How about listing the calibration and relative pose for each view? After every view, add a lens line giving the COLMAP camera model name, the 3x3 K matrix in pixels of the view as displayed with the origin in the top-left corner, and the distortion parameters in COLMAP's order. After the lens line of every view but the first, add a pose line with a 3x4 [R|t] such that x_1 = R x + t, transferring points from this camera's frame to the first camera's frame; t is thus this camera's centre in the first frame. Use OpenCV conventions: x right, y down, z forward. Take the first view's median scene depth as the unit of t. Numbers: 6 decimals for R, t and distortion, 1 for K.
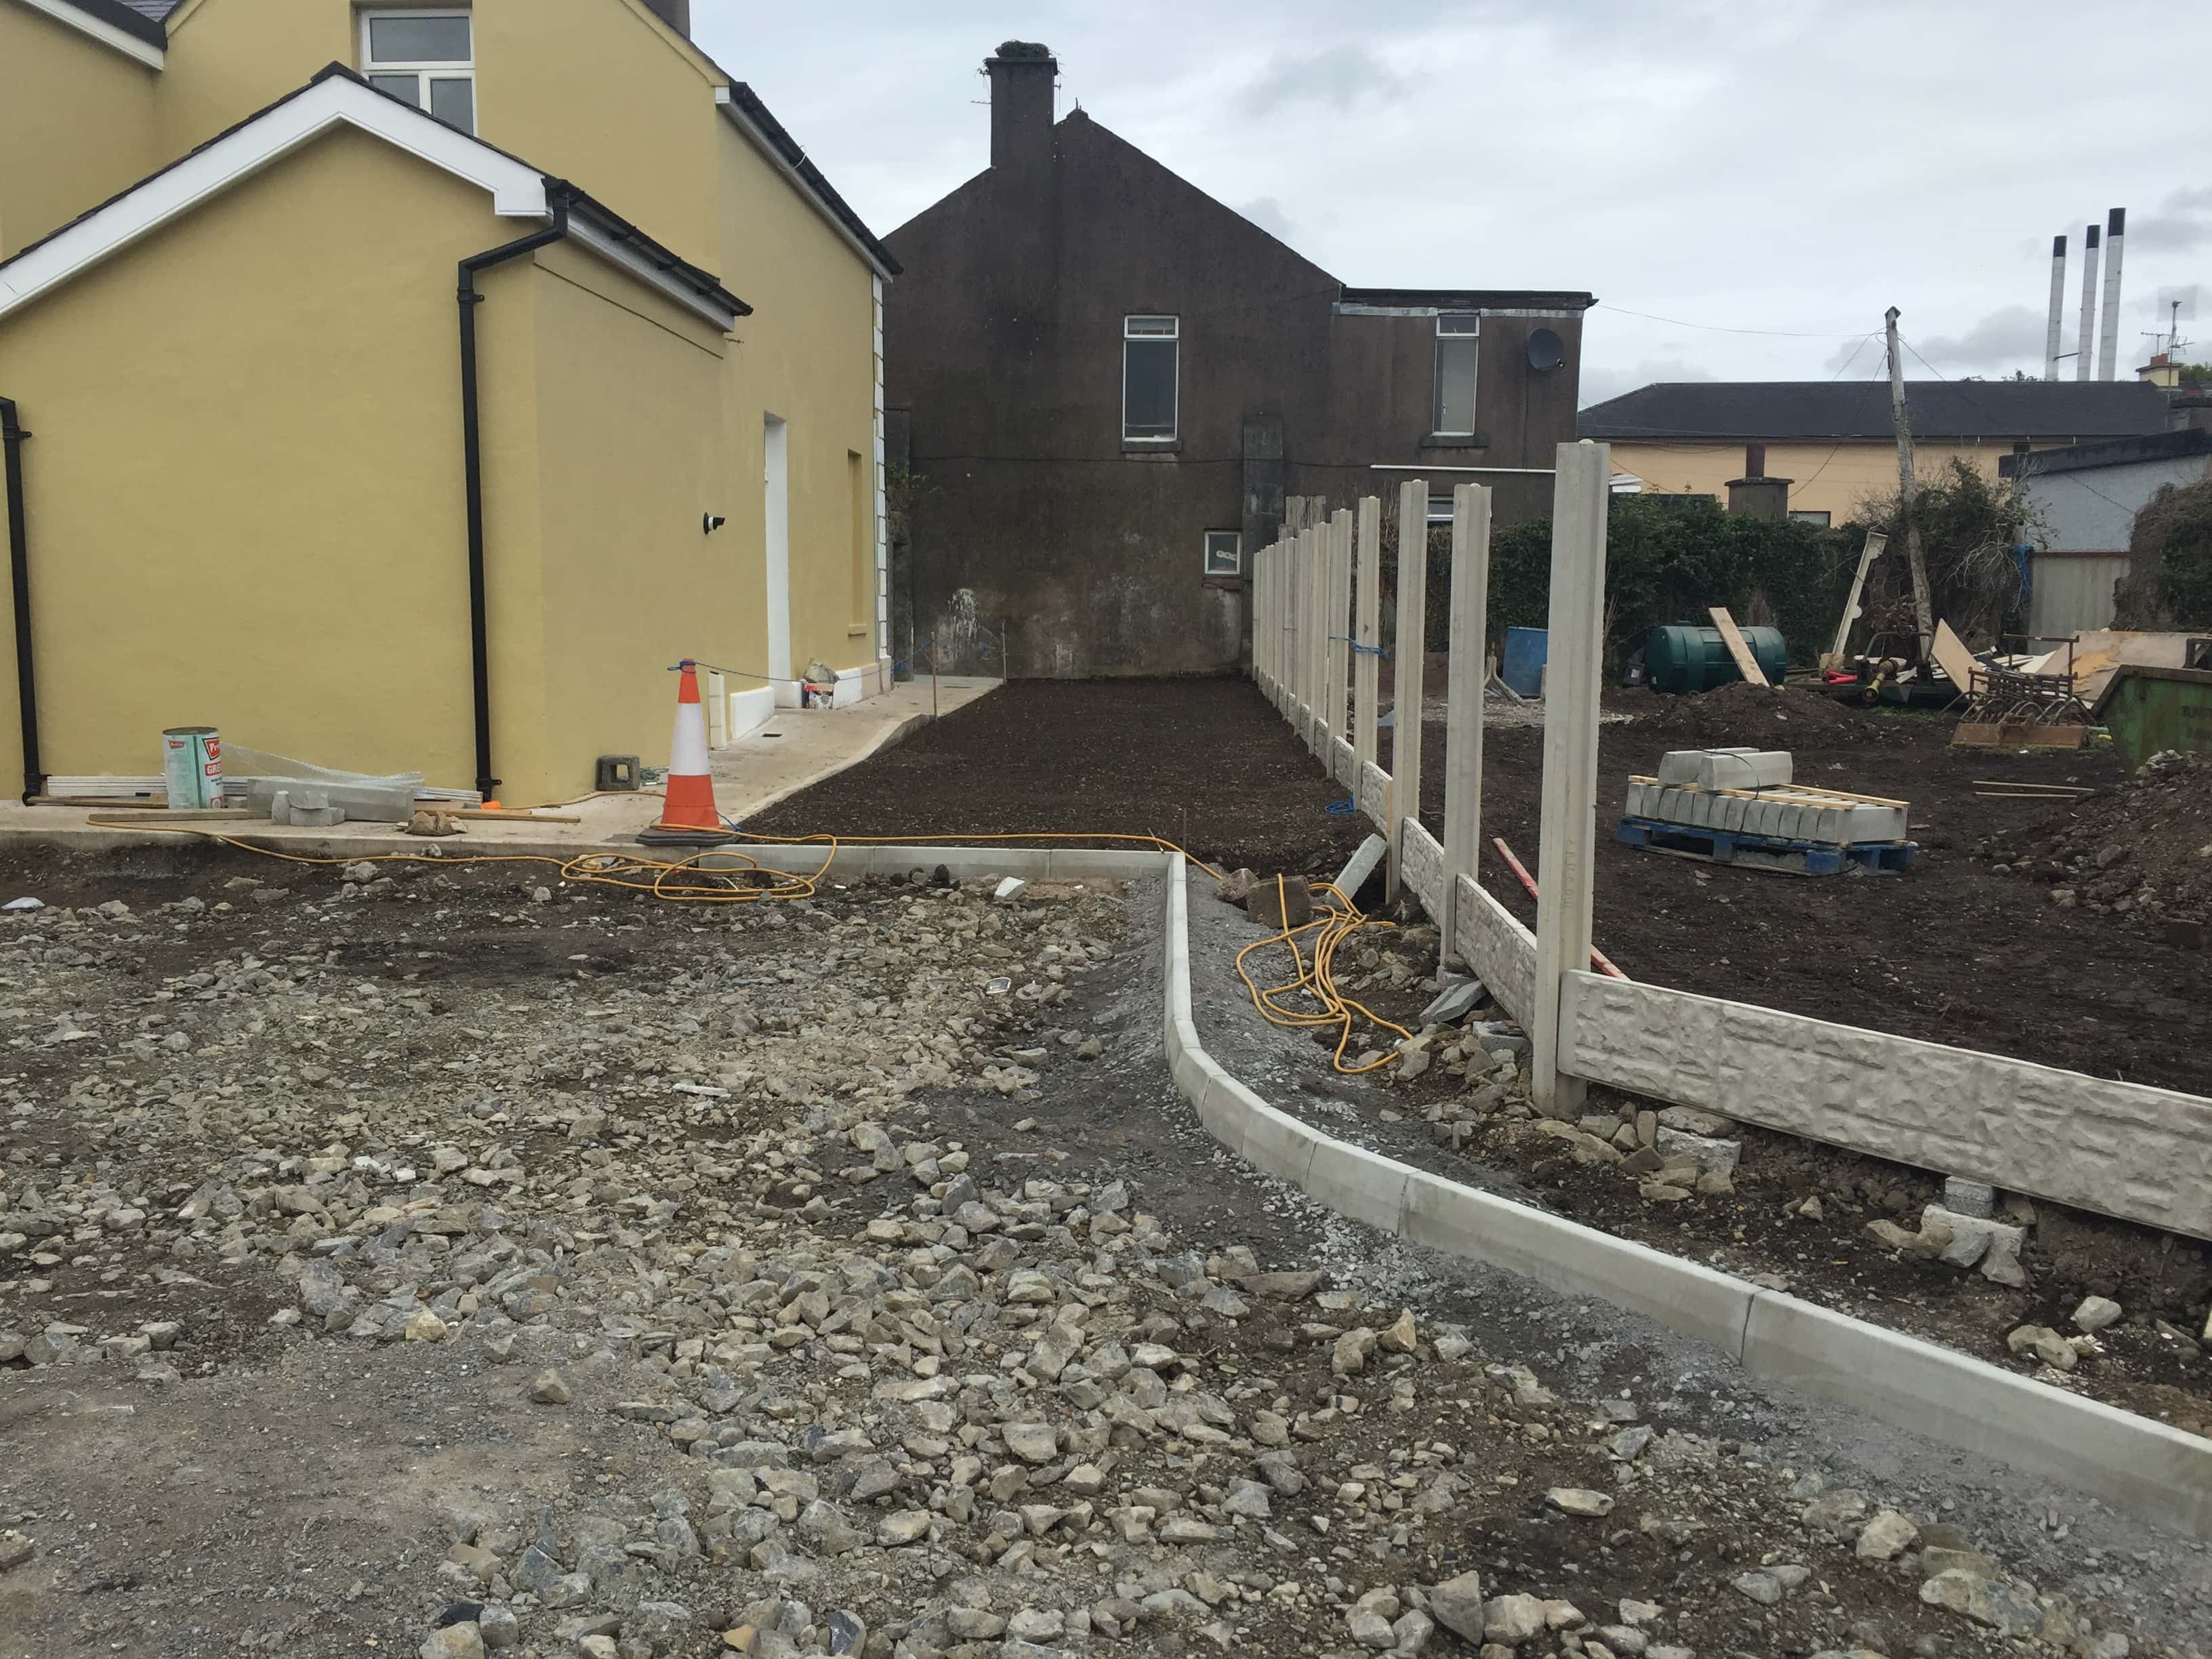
lens RADIAL K [[1892.2, 0, 1103.9], [0, 1892.2, 811.3], [0, 0, 1]] dist [-0.013826, -0.004854]
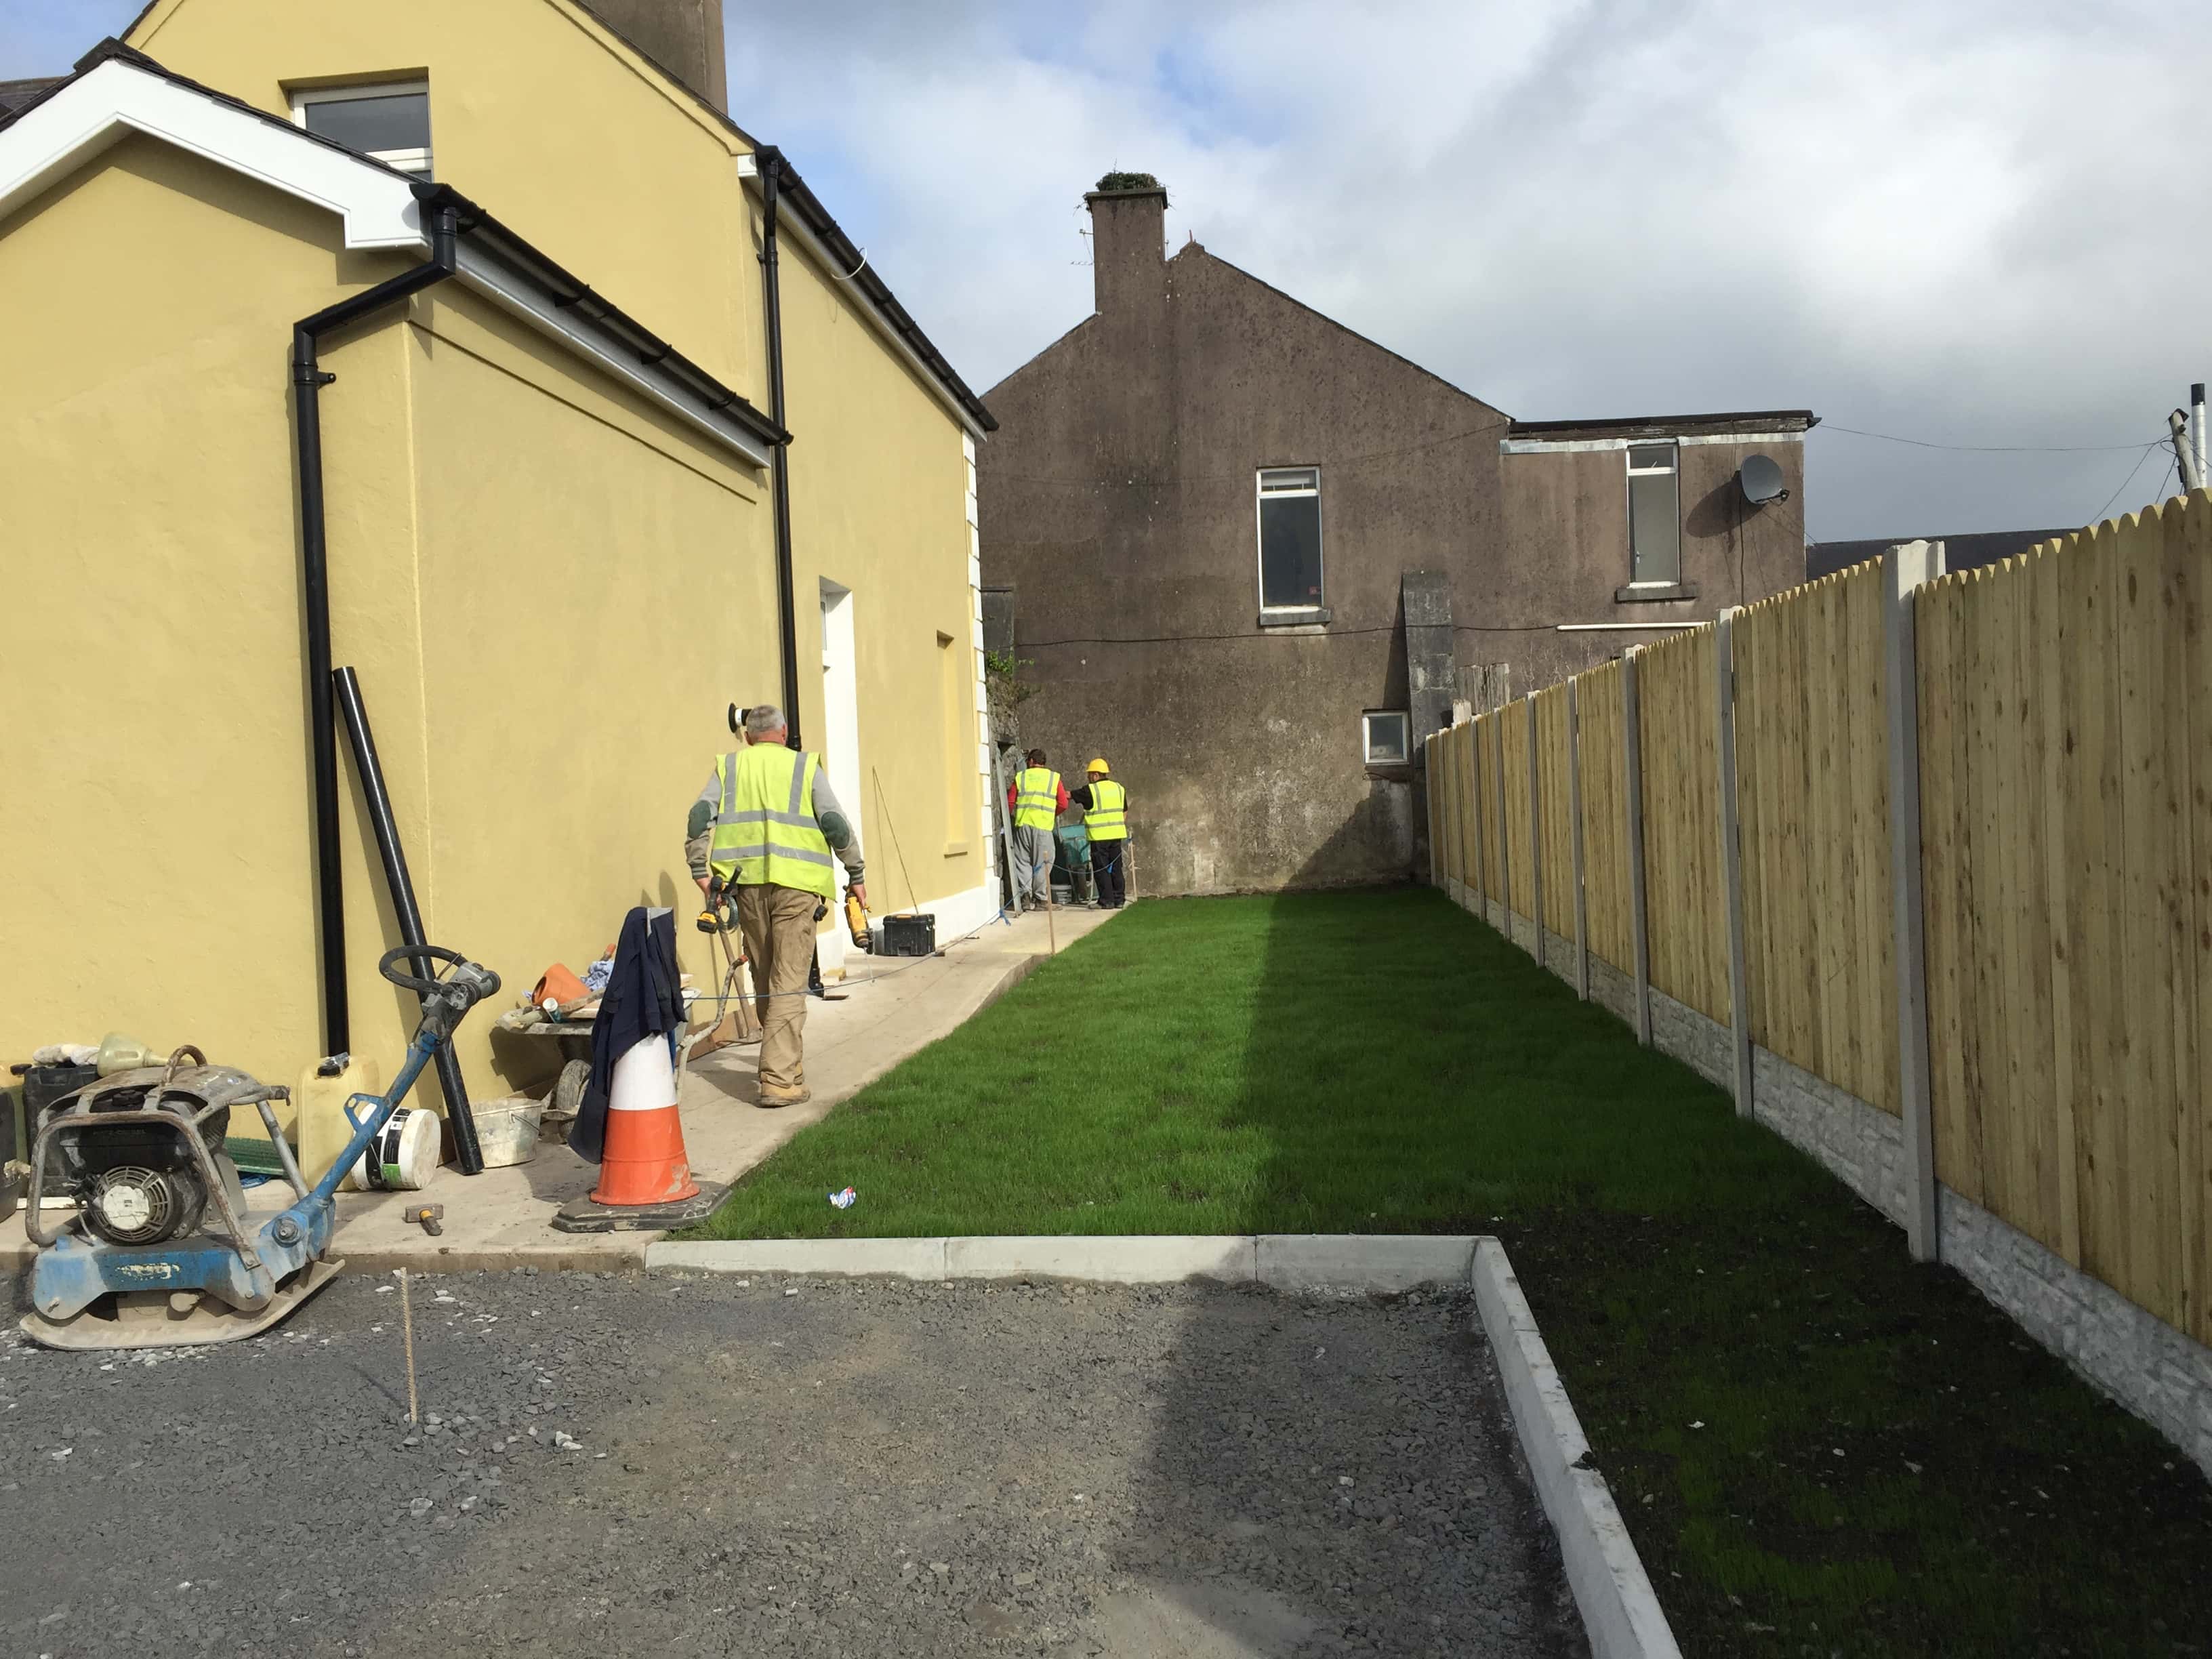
lens RADIAL K [[1892.2, 0, 1106.0], [0, 1892.2, 832.3], [0, 0, 1]] dist [-0.013826, -0.004854]
pose [[0.997220, -0.043176, -0.060735, -0.012786], [0.037199, 0.994655, -0.096322, -0.018074], [0.064569, 0.093794, 0.993496, 0.159994]]
